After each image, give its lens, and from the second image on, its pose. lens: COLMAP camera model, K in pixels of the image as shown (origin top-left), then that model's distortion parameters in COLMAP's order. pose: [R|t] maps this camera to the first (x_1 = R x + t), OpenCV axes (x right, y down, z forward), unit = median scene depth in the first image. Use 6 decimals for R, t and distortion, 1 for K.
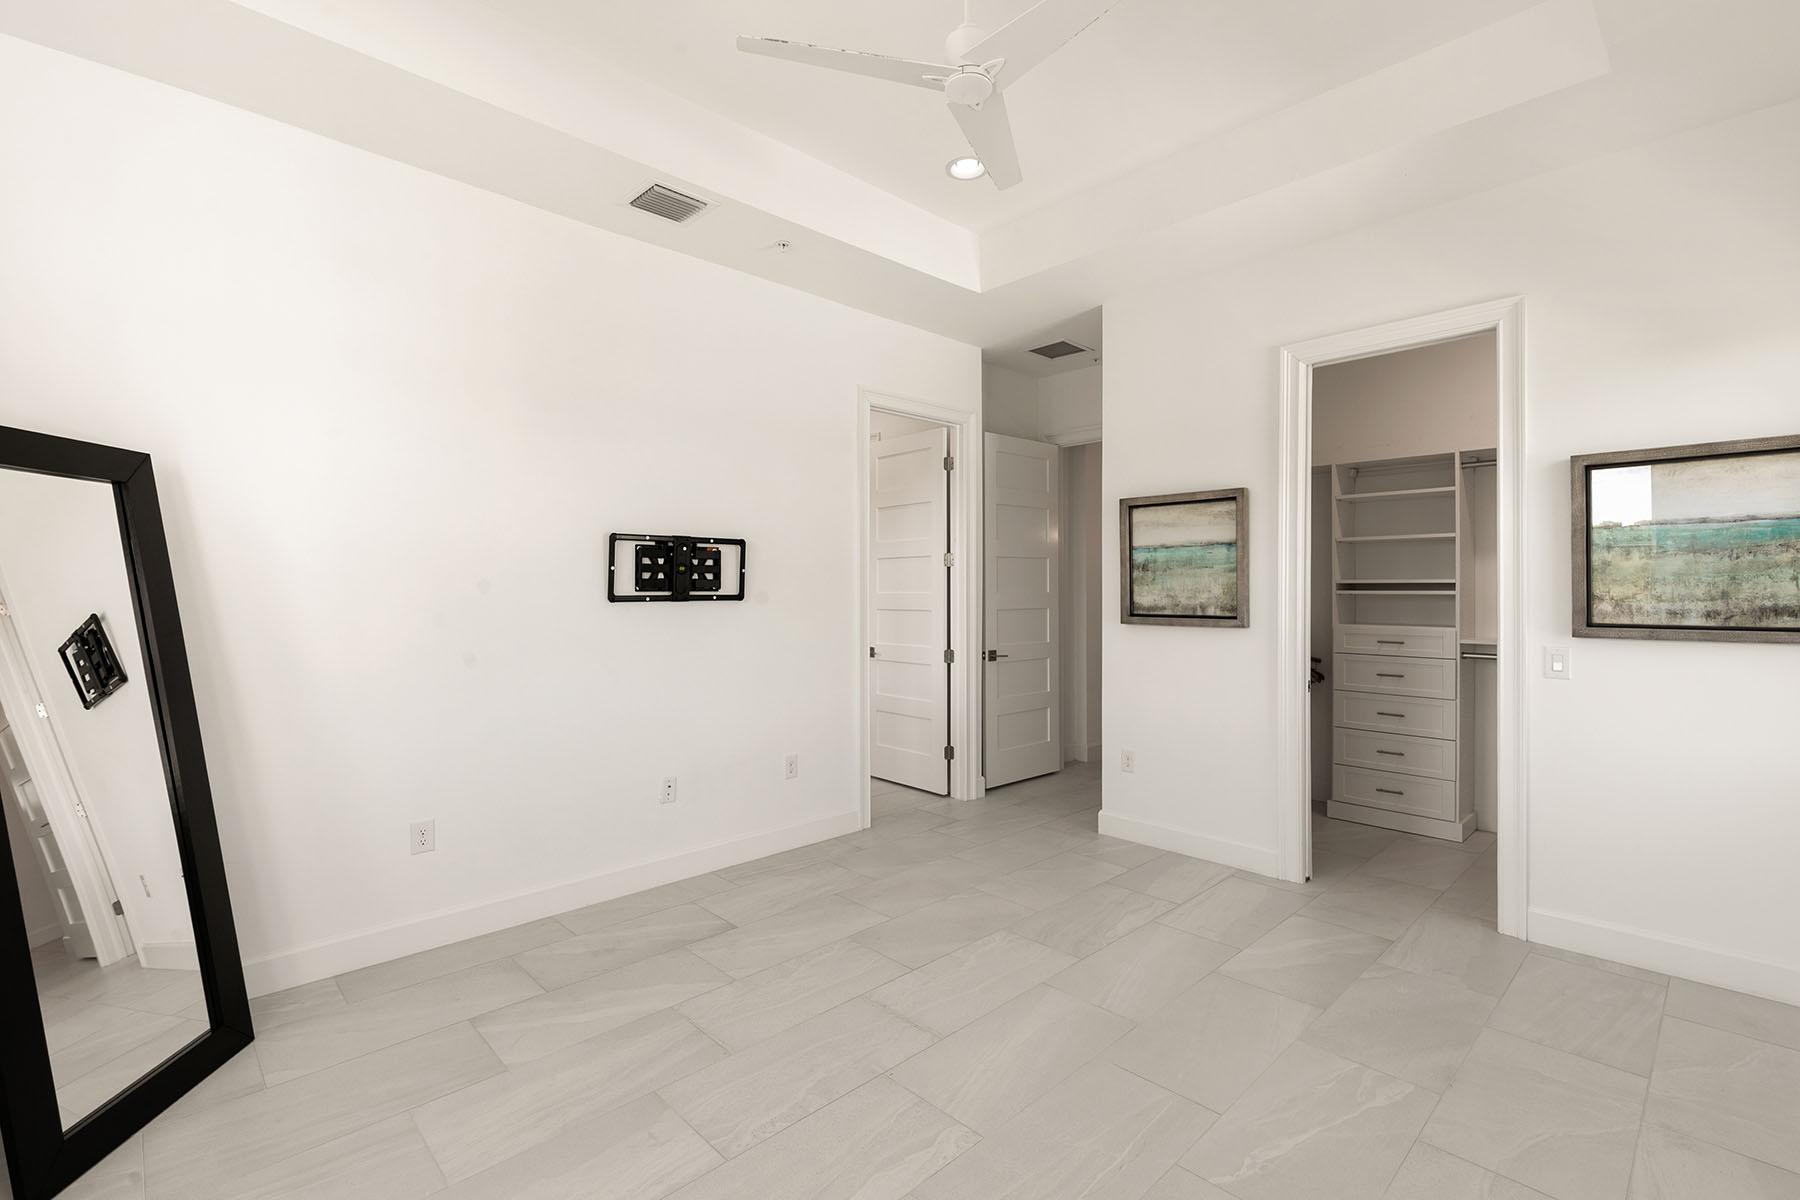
lens RADIAL K [[803.4, 0, 909.4], [0, 803.4, 585.4], [0, 0, 1]] dist [0.011813, -0.002160]
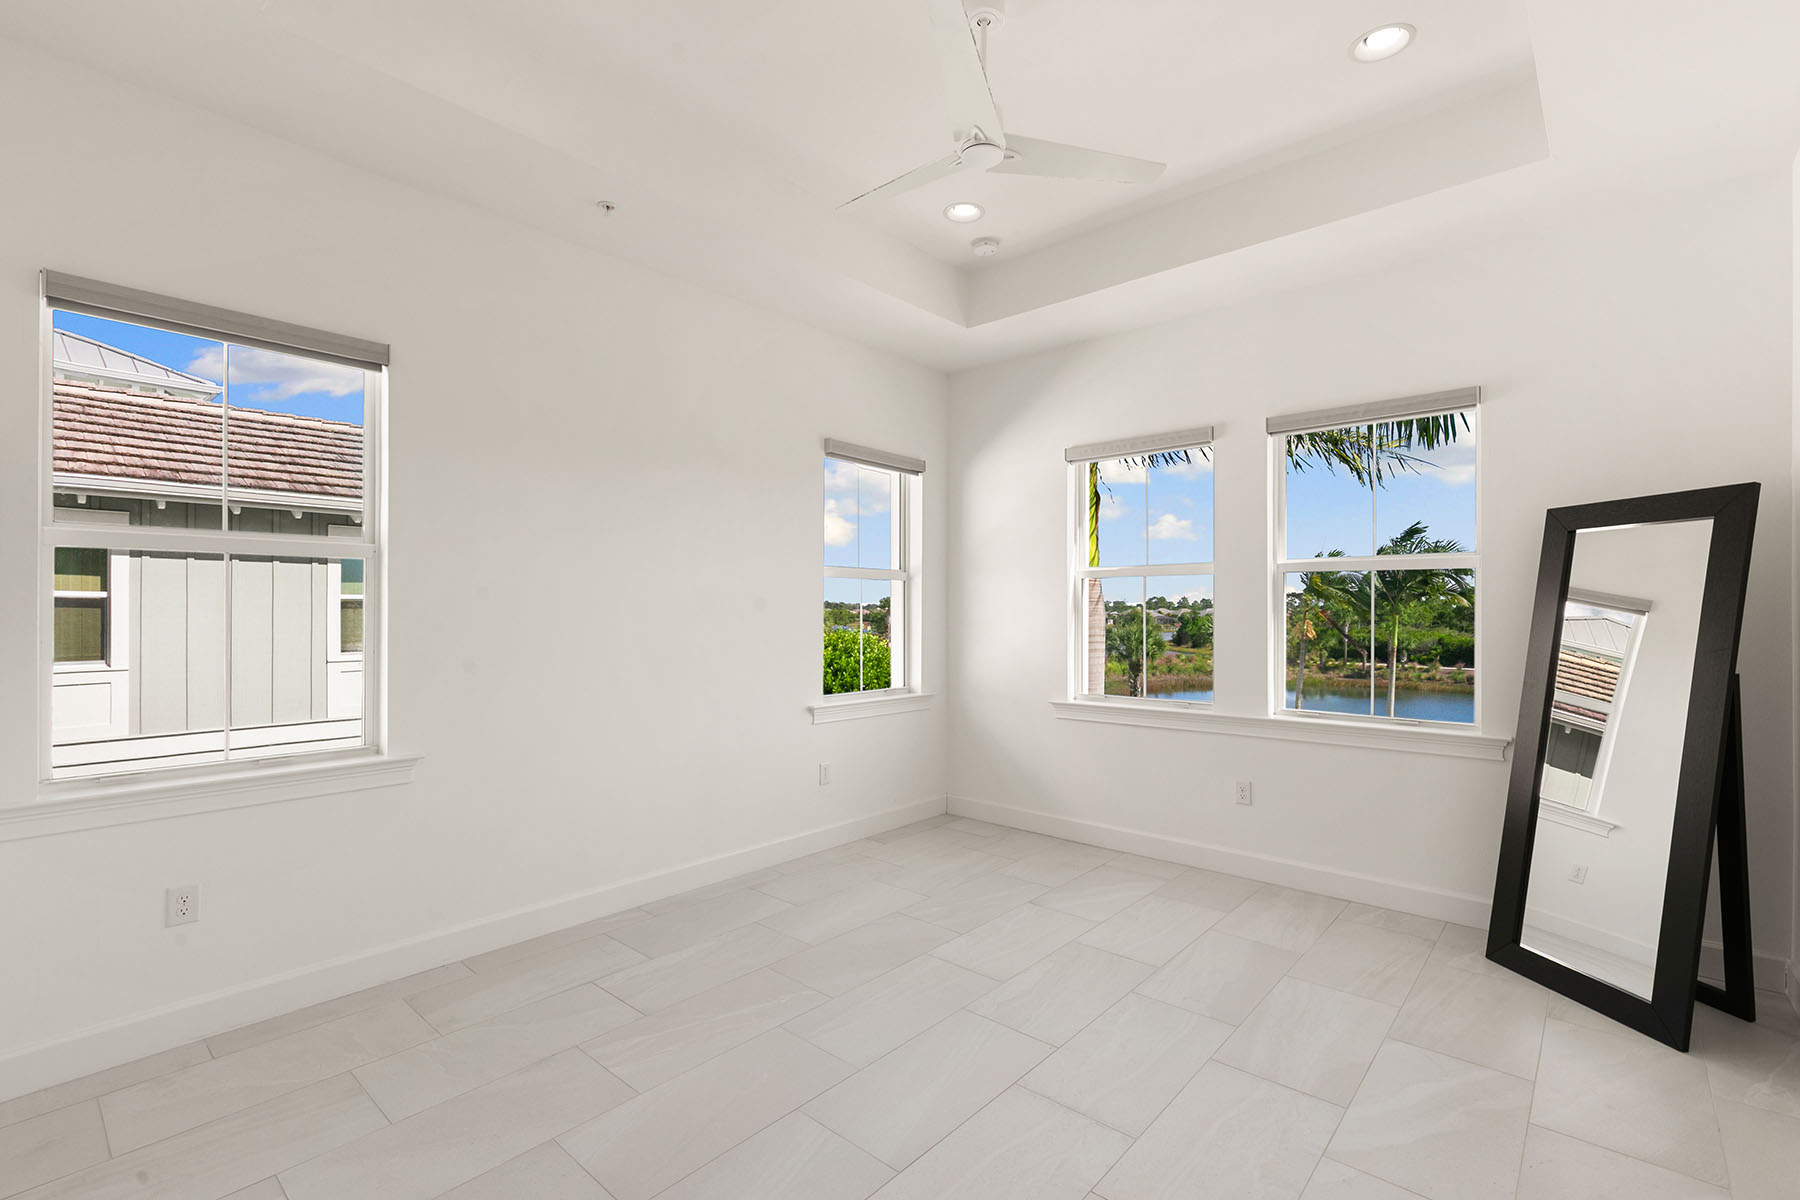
lens RADIAL K [[803.4, 0, 892.1], [0, 803.4, 606.6], [0, 0, 1]] dist [0.011813, -0.002160]
pose [[-0.998186, -0.001148, -0.060193, 0.186689], [-0.000248, 0.999888, -0.014960, 0.011725], [0.060203, -0.014918, -0.998075, 1.491174]]
